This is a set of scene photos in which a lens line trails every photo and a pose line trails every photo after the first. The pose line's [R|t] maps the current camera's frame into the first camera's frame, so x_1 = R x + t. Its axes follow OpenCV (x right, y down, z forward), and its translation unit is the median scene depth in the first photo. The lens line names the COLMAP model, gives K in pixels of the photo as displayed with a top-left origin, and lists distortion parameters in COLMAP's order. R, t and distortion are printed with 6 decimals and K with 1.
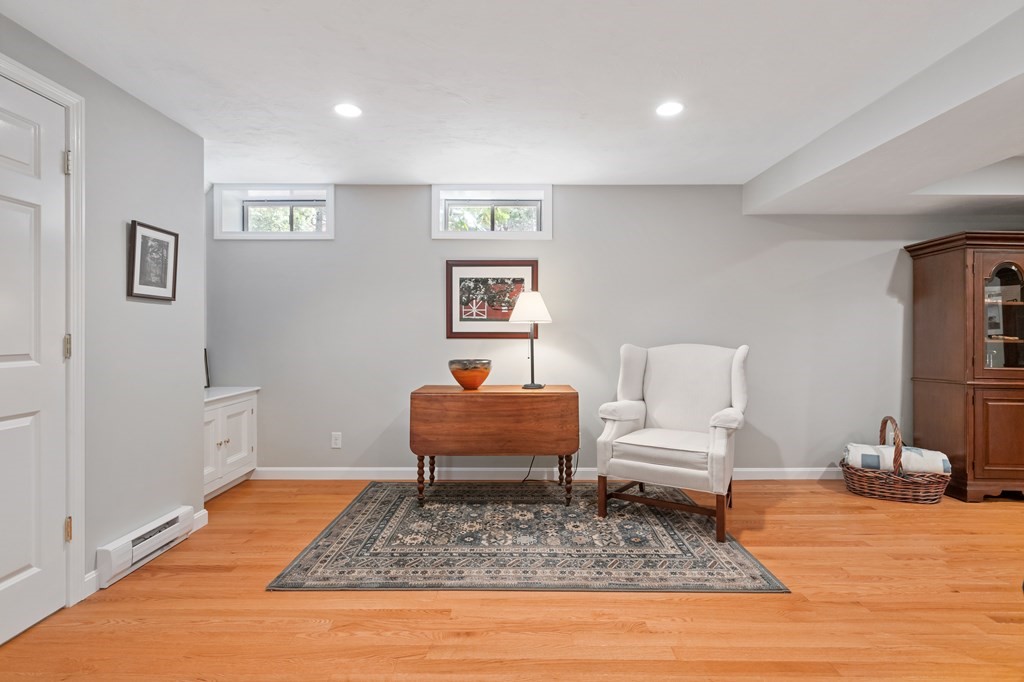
lens RADIAL K [[499.5, 0, 510.4], [0, 499.5, 334.6], [0, 0, 1]] dist [-0.000112, -0.001011]
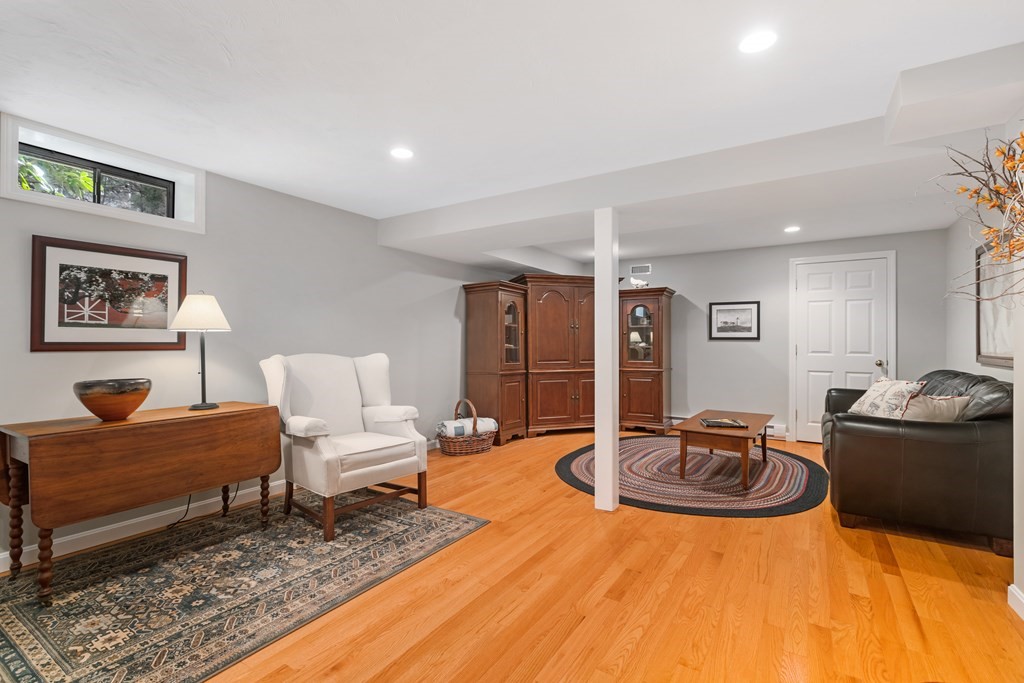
lens RADIAL K [[461.7, 0, 517.6], [0, 461.7, 341.1], [0, 0, 1]] dist [0.003313, -0.000139]
pose [[0.538454, 0.001972, 0.842653, -0.362569], [0.004588, 0.999976, -0.005271, -0.000595], [-0.842642, 0.006704, 0.538432, 0.143970]]
